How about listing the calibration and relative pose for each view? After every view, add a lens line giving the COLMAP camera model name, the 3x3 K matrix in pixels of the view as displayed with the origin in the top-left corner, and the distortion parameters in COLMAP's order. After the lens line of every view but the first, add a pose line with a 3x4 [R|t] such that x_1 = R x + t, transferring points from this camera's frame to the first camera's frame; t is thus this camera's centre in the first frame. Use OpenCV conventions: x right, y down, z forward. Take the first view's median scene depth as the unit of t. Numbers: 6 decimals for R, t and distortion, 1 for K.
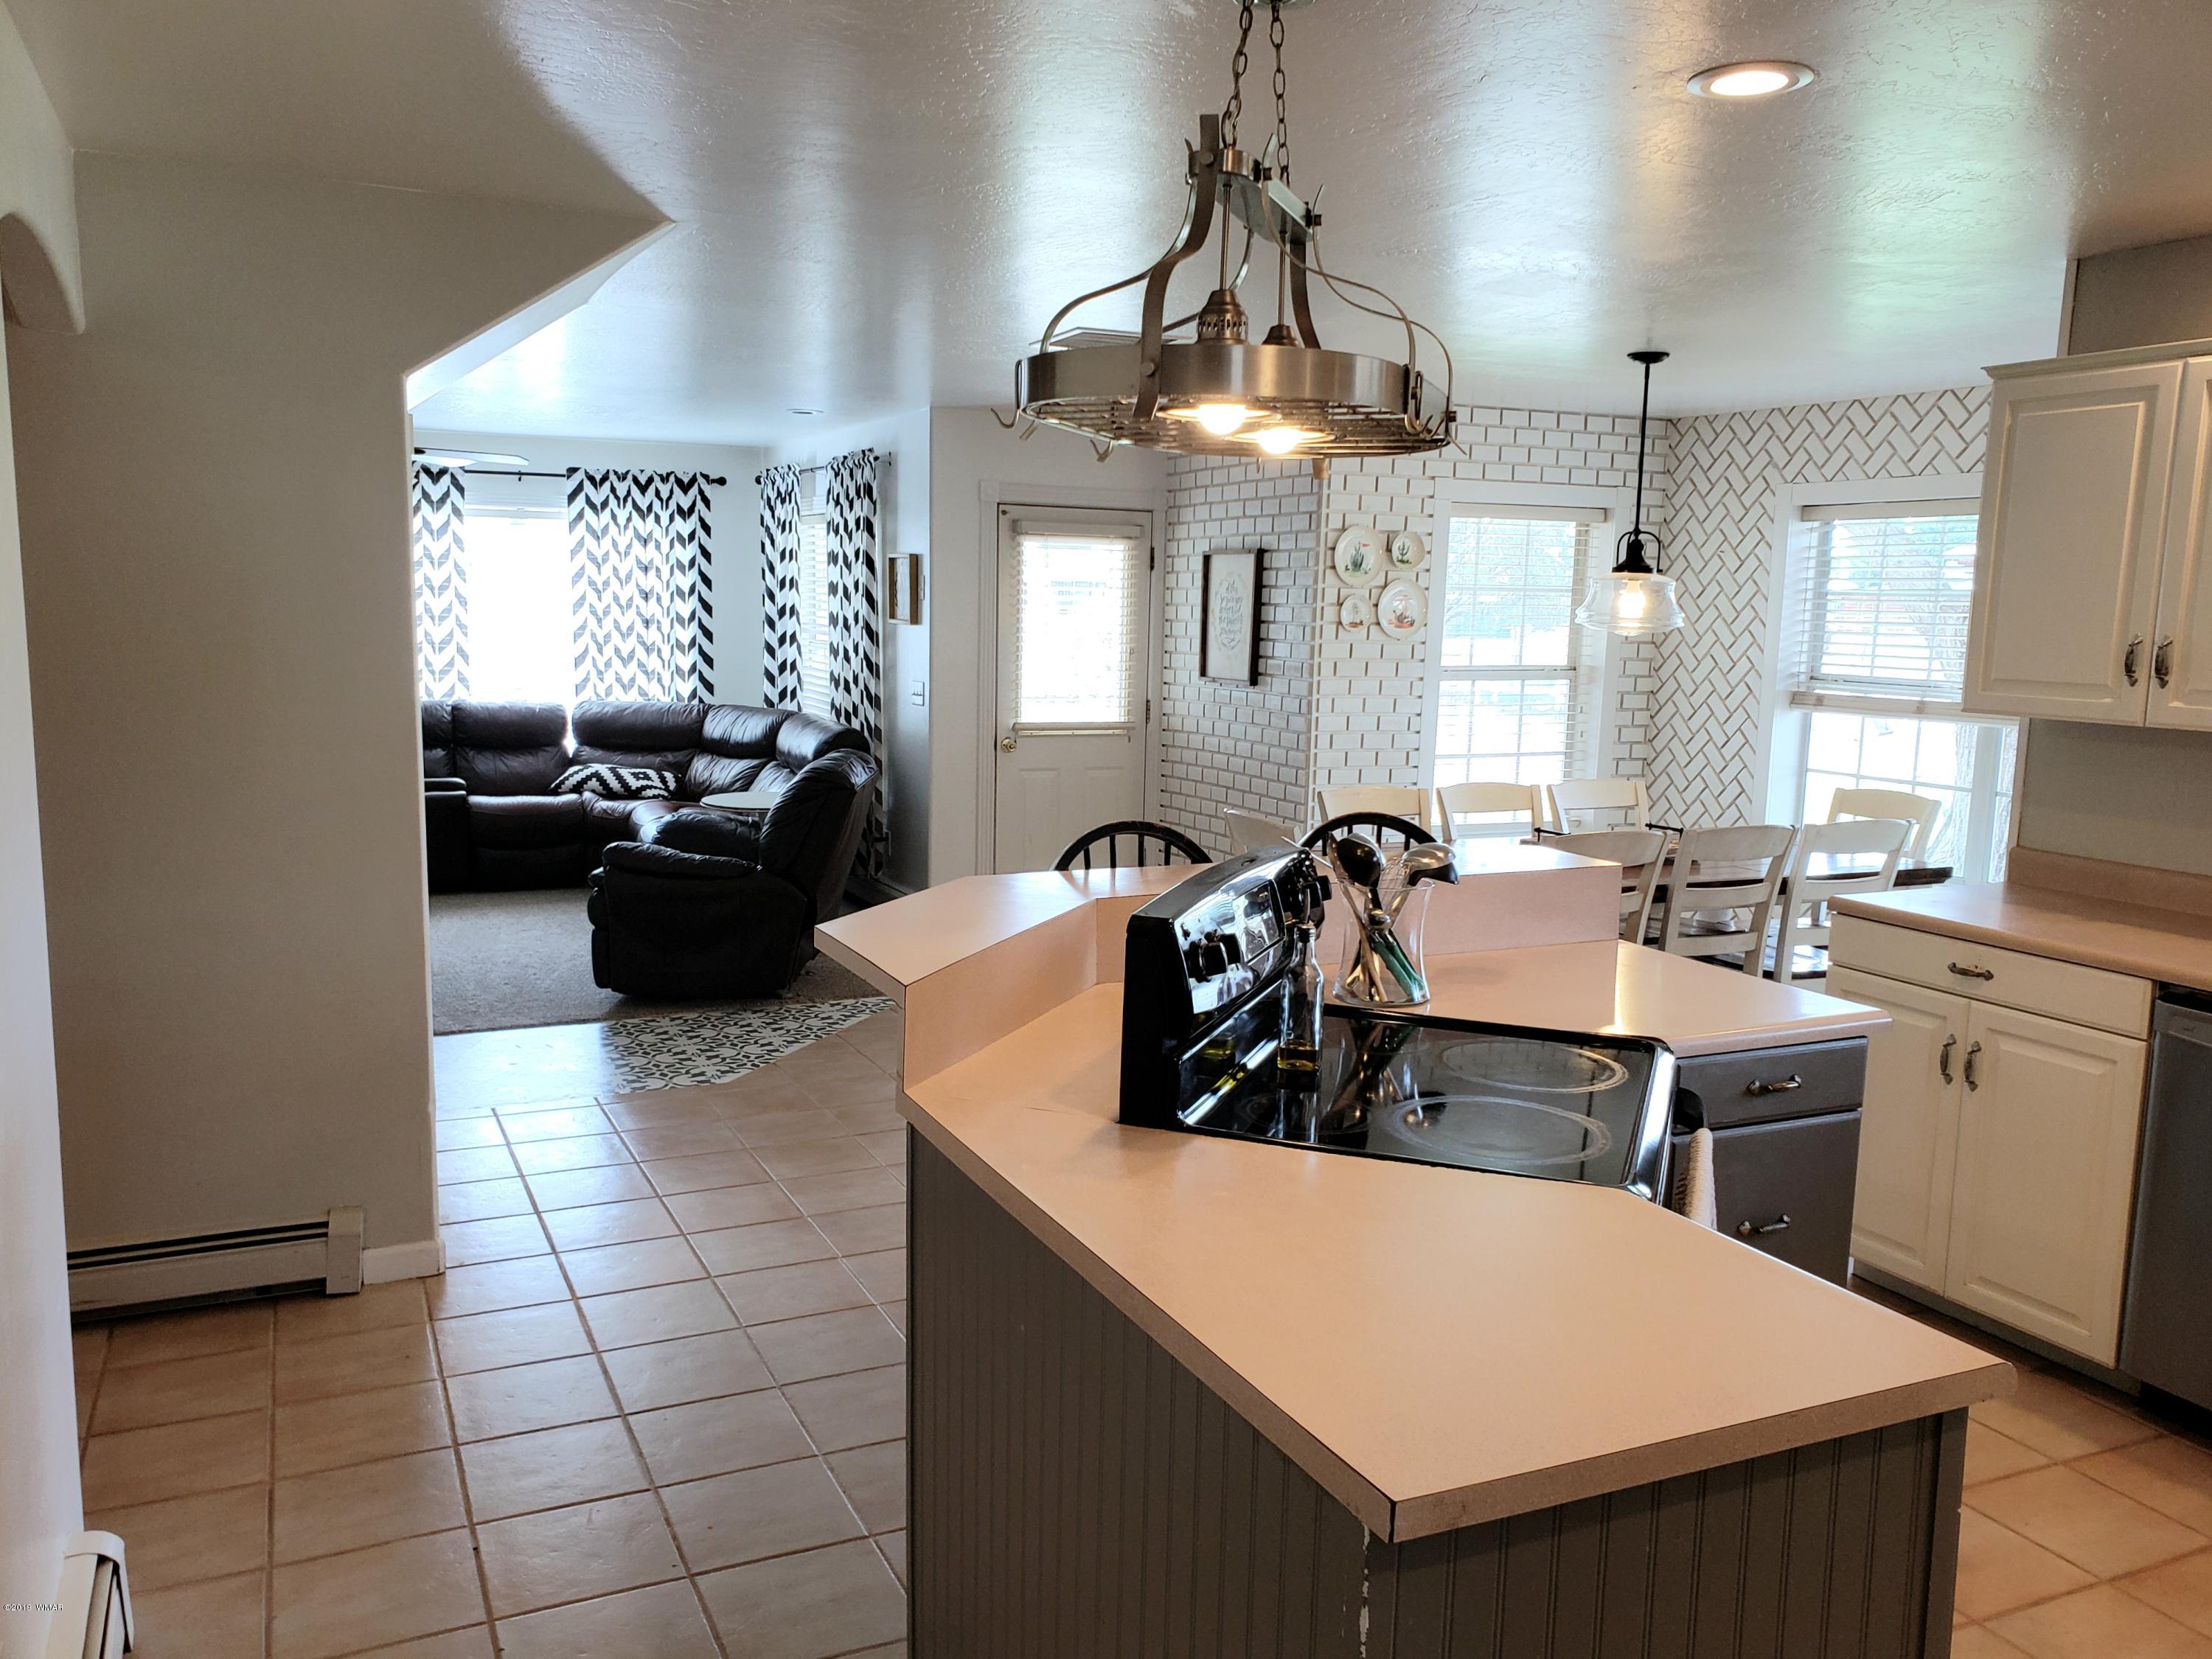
lens RADIAL K [[1757.5, 0, 1078.5], [0, 1757.5, 868.2], [0, 0, 1]] dist [0.005548, -0.006348]
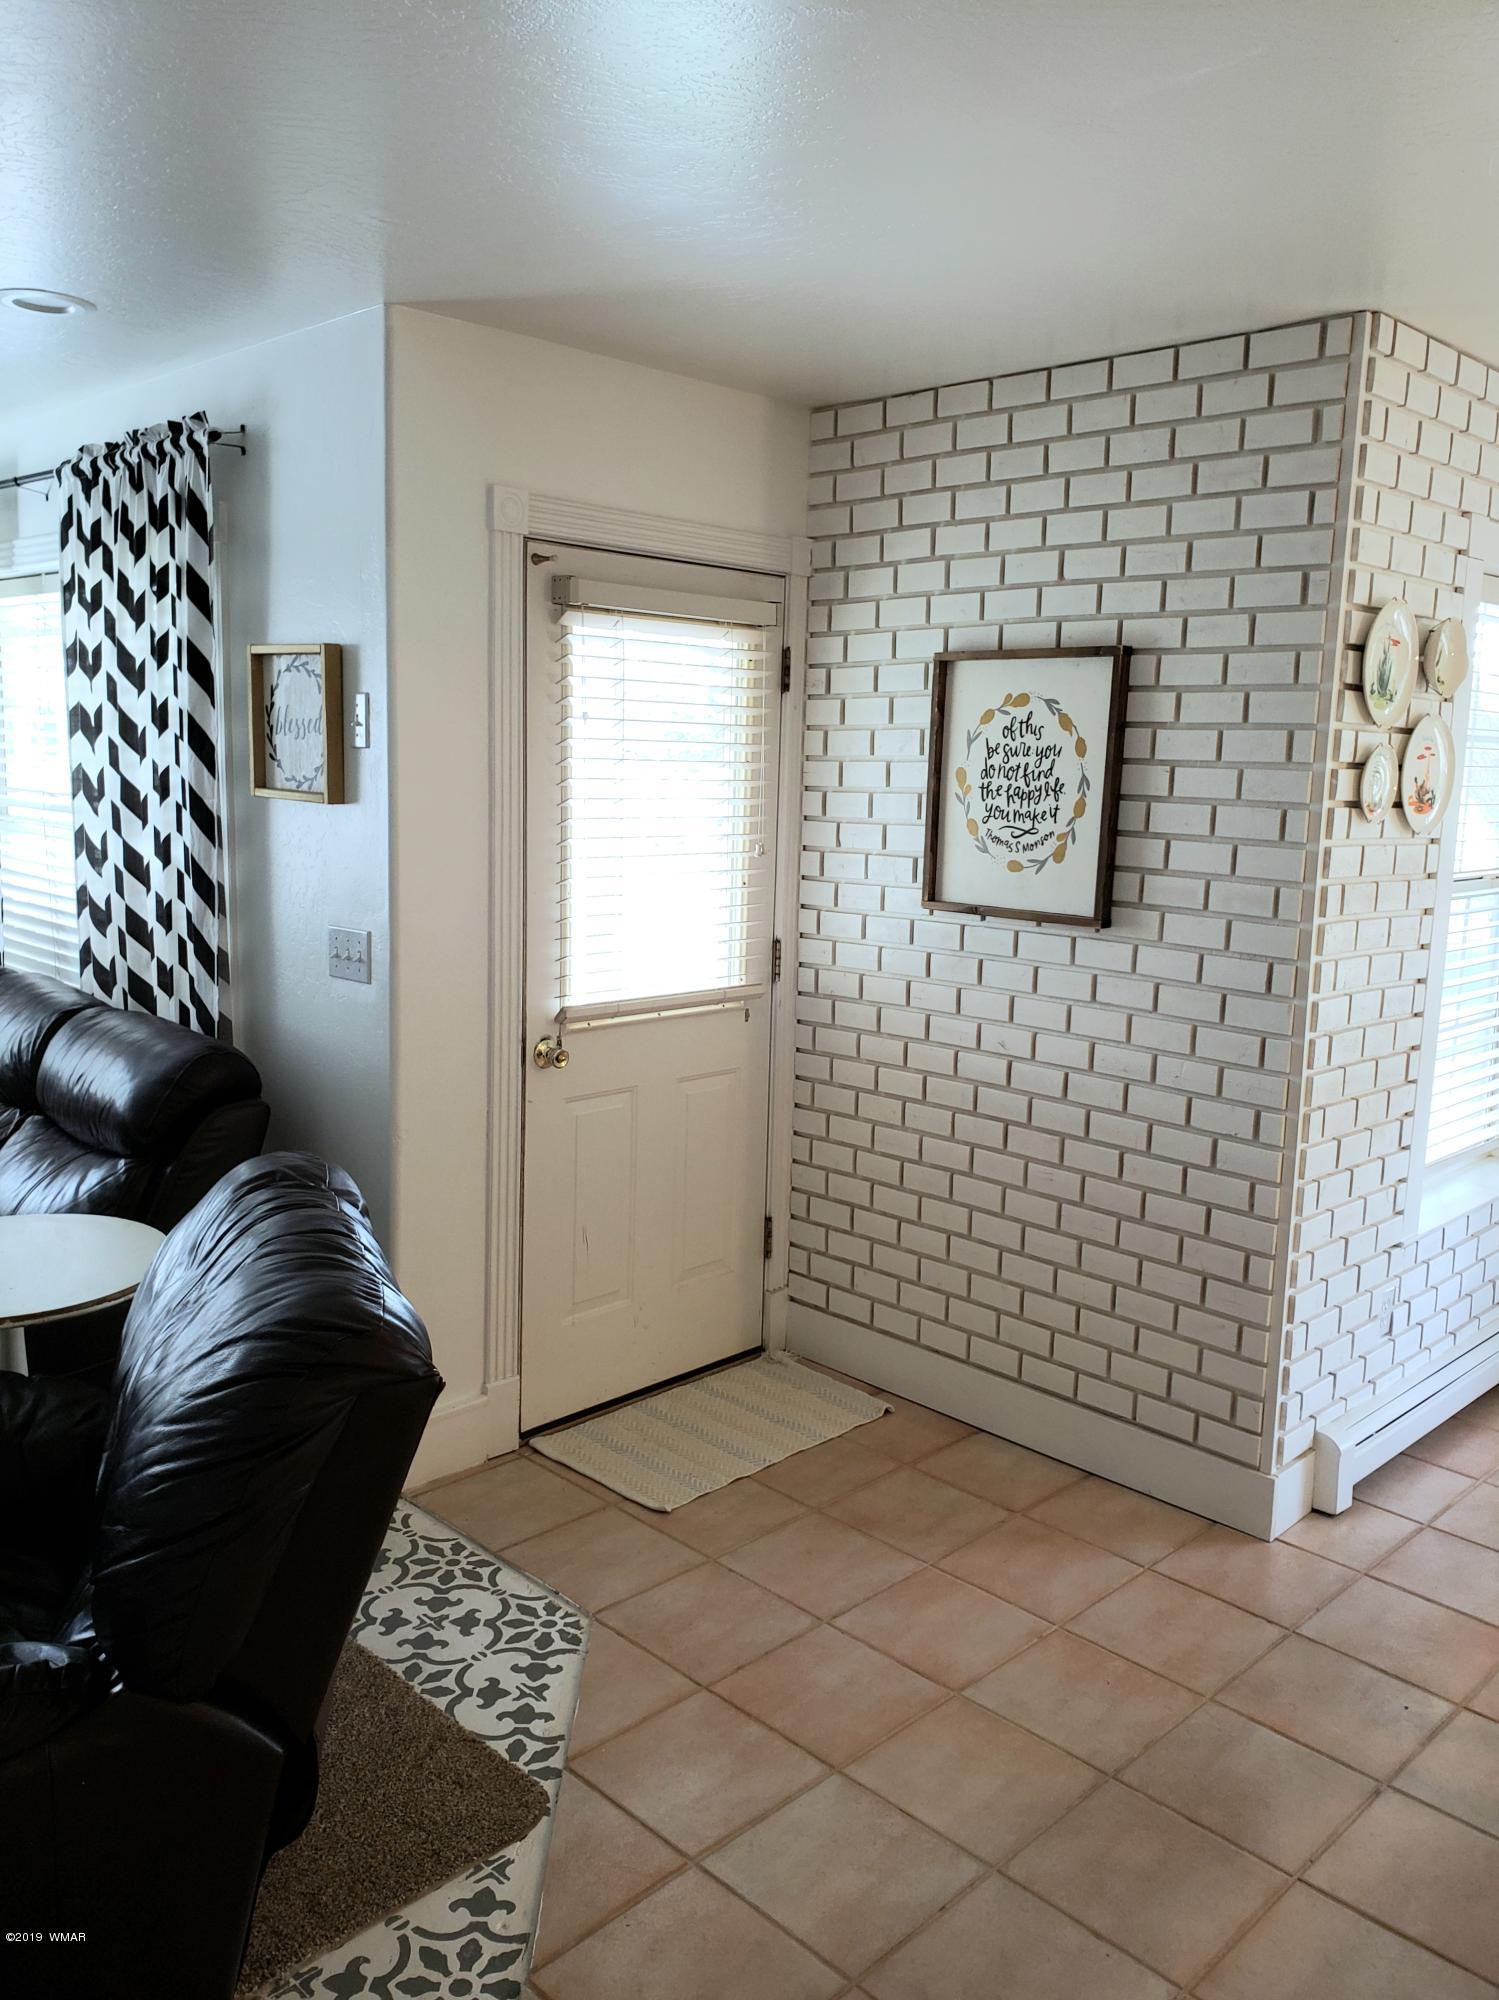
lens RADIAL K [[1589.1, 0, 651.3], [0, 1589.1, 997.5], [0, 0, 1]] dist [0.005548, -0.006348]
pose [[0.941338, -0.046549, 0.334240, -0.158734], [0.043542, 0.998916, 0.016489, -0.091811], [-0.334646, -0.000969, 0.942344, 0.589241]]
